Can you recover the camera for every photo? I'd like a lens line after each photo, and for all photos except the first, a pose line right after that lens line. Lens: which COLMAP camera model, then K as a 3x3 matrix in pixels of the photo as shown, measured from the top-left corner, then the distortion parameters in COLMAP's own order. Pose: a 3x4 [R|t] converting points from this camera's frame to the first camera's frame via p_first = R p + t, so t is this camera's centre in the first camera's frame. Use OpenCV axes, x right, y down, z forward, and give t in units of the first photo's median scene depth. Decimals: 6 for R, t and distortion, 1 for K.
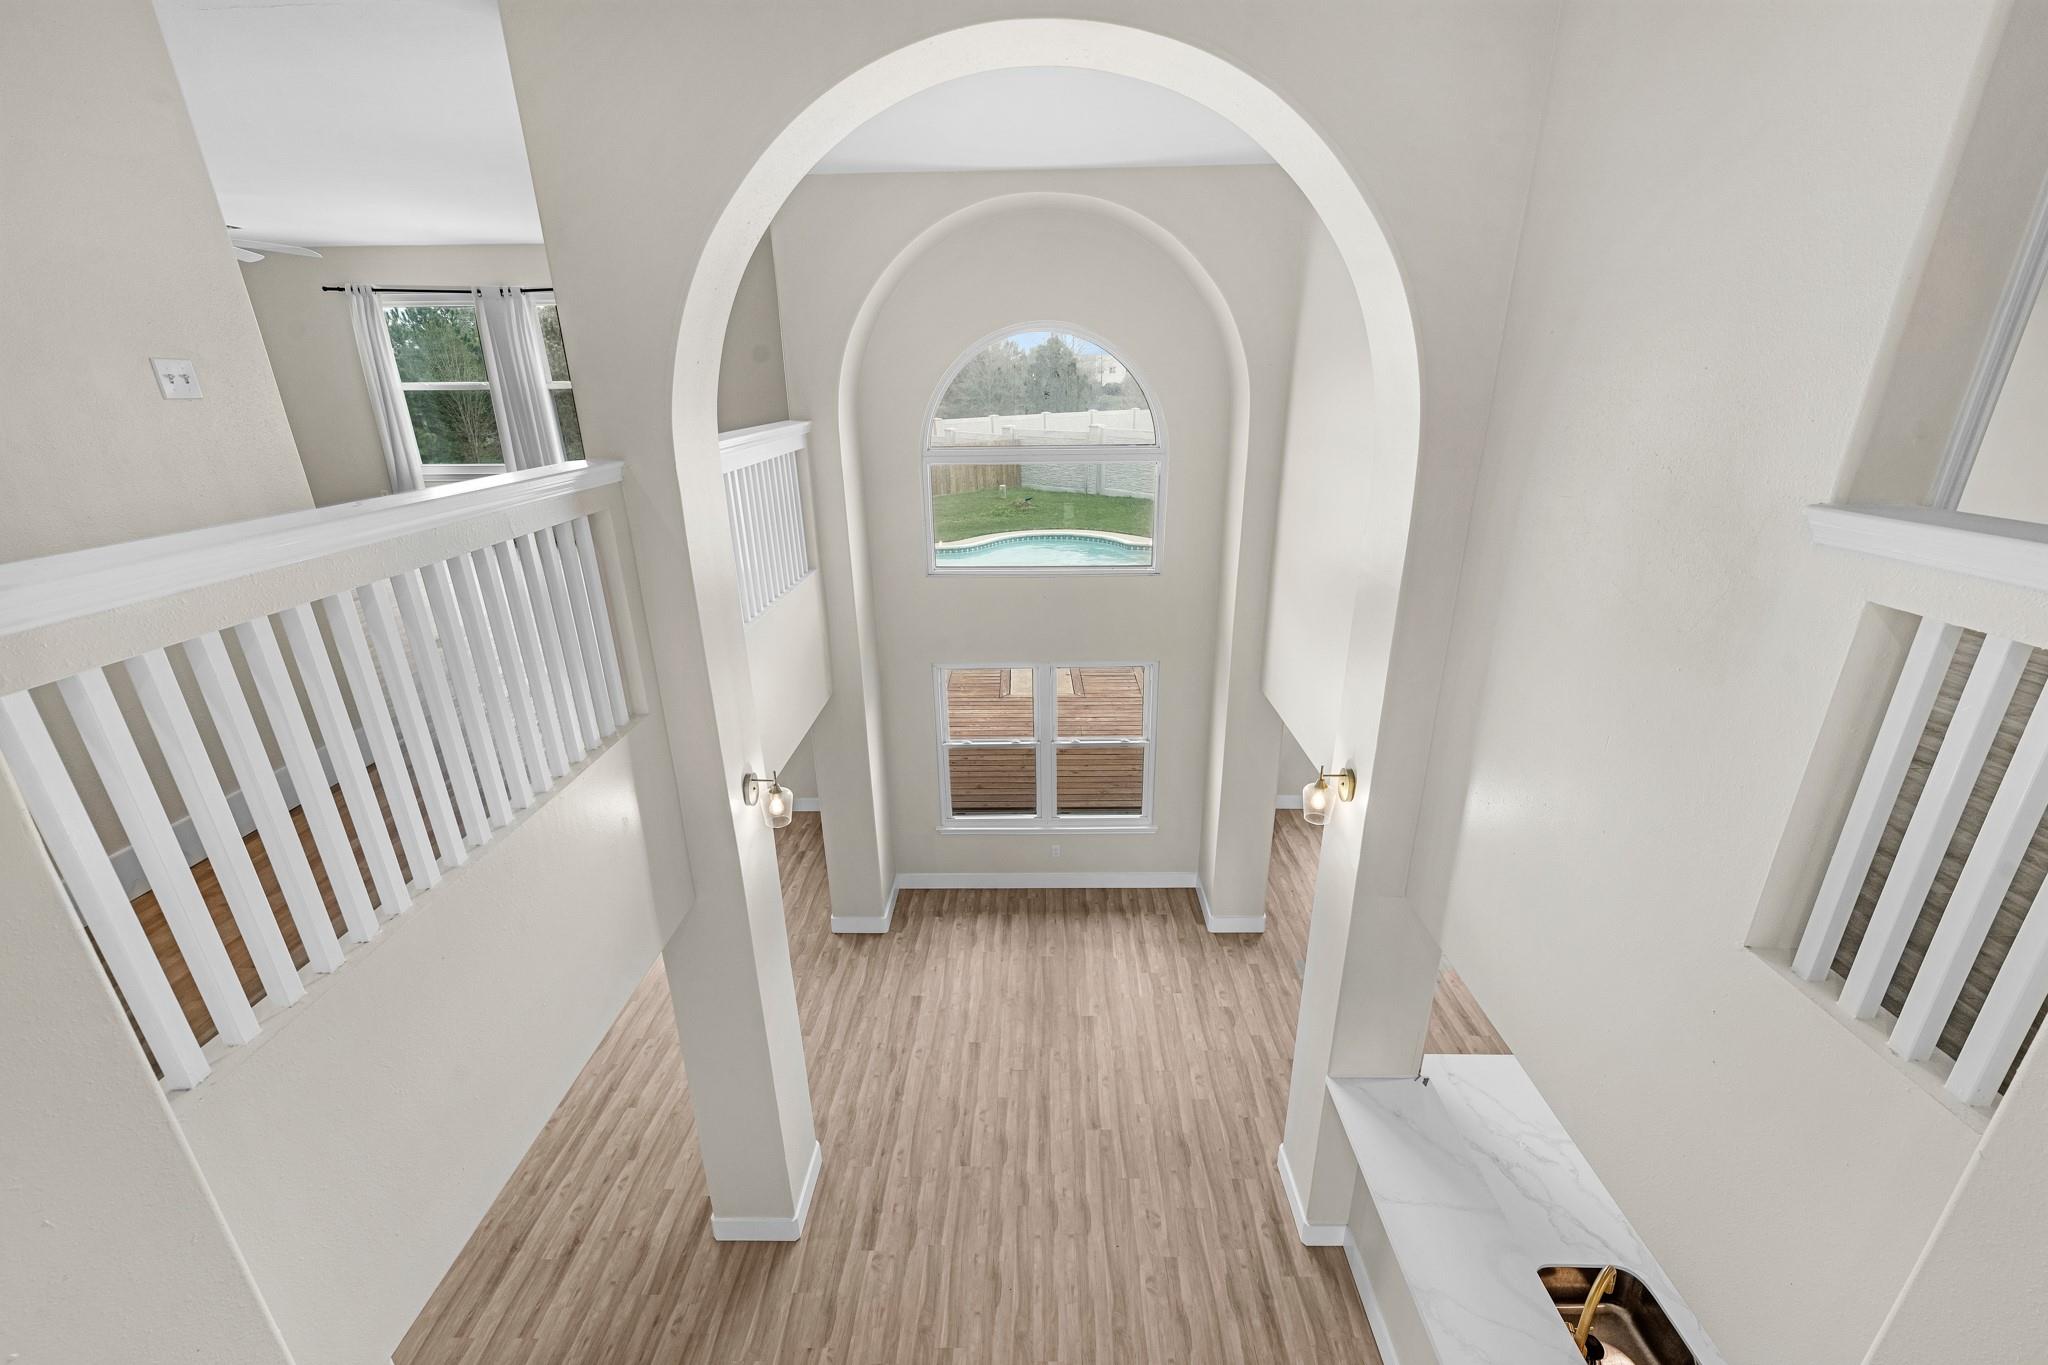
lens RADIAL K [[824.8, 0, 1022.5], [0, 824.8, 672.5], [0, 0, 1]] dist [-0.000955, -0.000183]
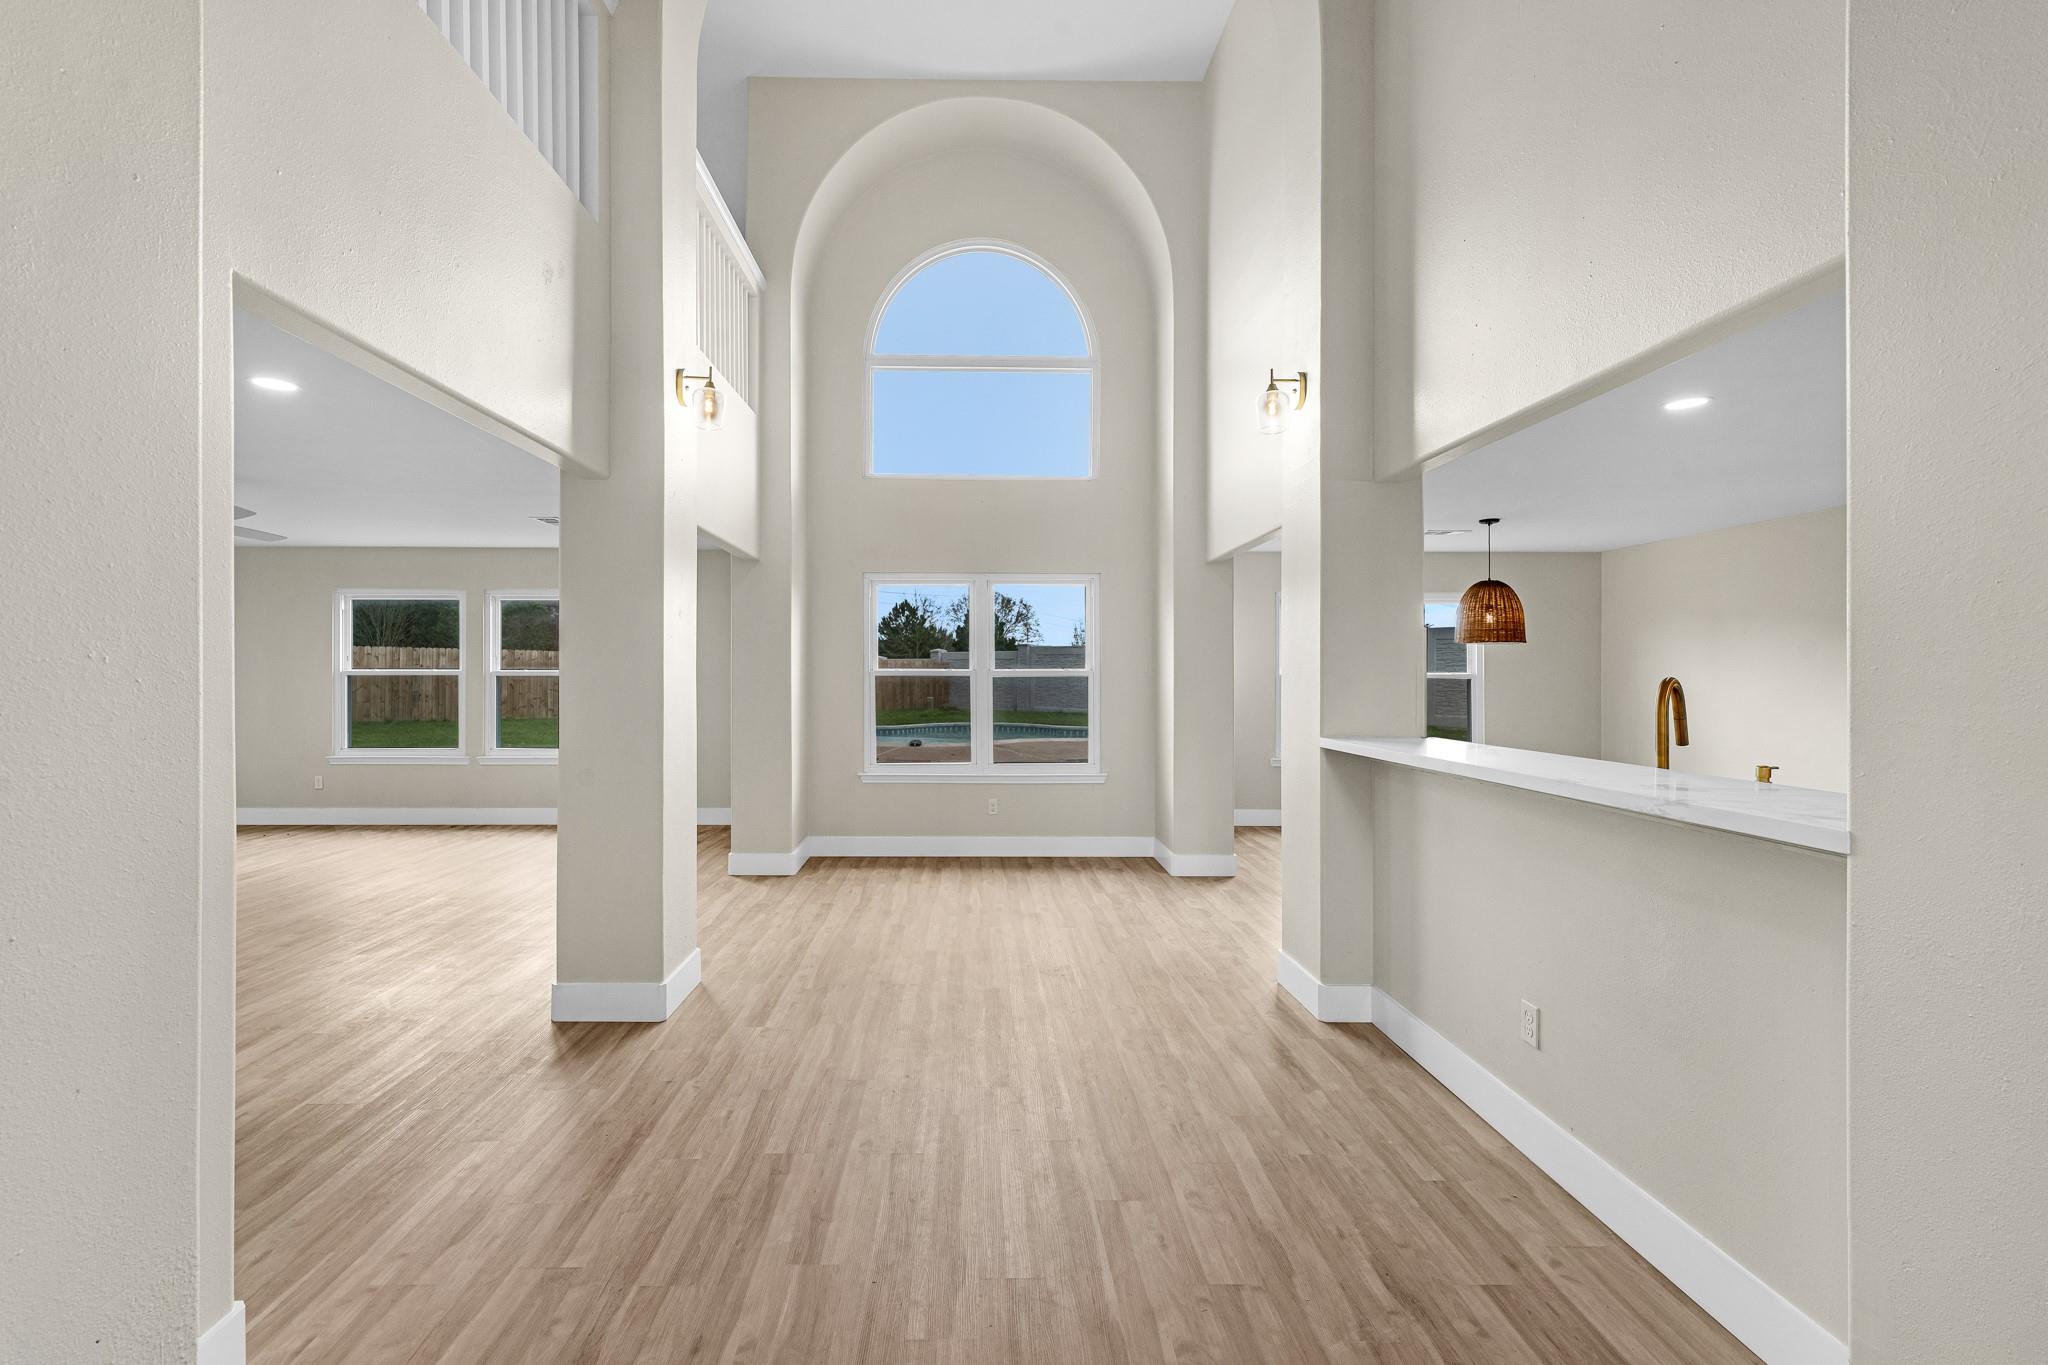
lens RADIAL K [[883.0, 0, 975.2], [0, 883.0, 685.5], [0, 0, 1]] dist [0.000668, 0.000131]
pose [[0.999288, 0.019851, 0.032092, -0.013692], [-0.007498, 0.937945, -0.346703, 0.532487], [-0.036983, 0.346216, 0.937426, 0.095115]]
